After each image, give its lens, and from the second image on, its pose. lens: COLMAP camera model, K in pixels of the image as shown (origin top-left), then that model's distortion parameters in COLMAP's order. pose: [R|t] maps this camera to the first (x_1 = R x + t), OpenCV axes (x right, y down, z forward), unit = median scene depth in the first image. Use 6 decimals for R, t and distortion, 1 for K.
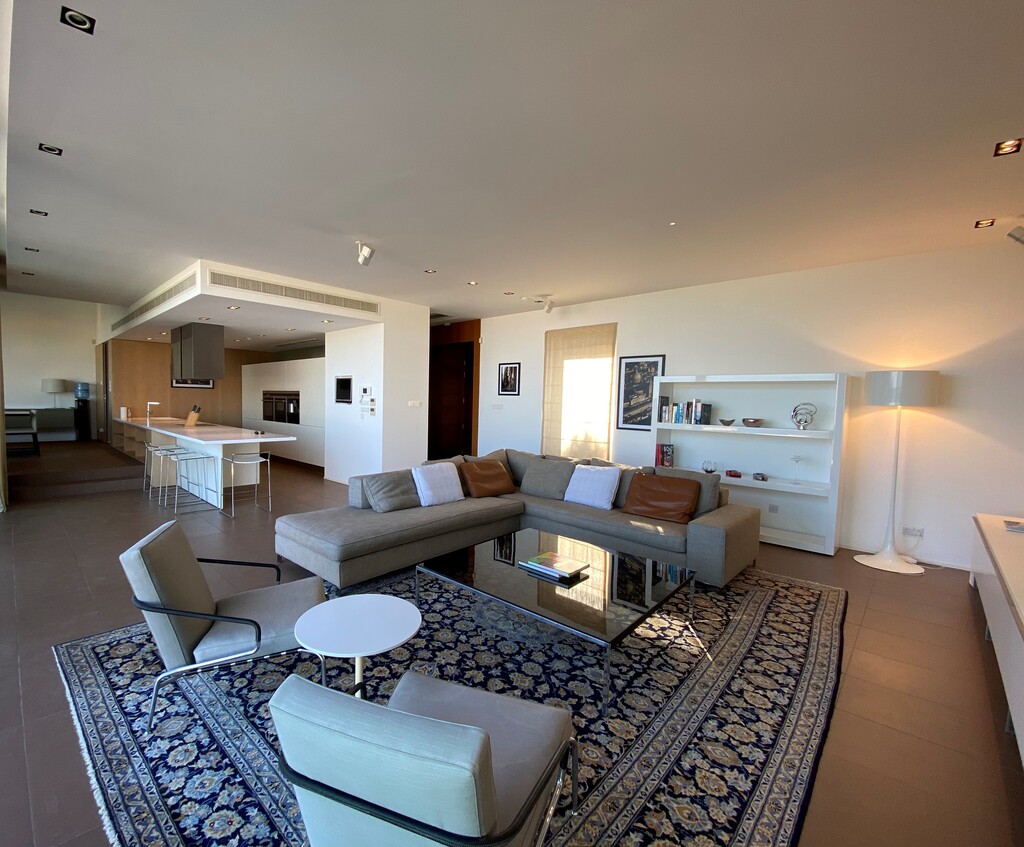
lens RADIAL K [[463.7, 0, 472.9], [0, 463.7, 428.3], [0, 0, 1]] dist [-0.018040, -0.000318]
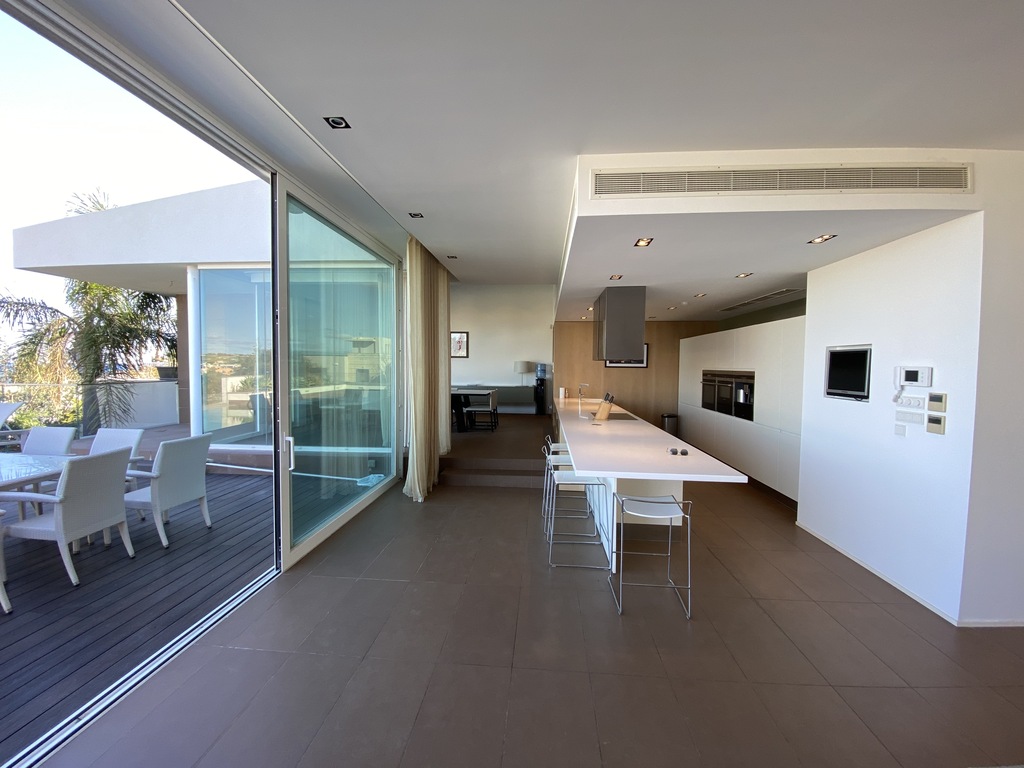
lens RADIAL K [[416.4, 0, 505.3], [0, 416.4, 383.7], [0, 0, 1]] dist [0.002726, -0.010965]
pose [[0.627574, 0.018325, -0.778341, -0.128620], [-0.043924, 0.998964, -0.011896, -0.039364], [0.777317, 0.041653, 0.627729, 0.332288]]
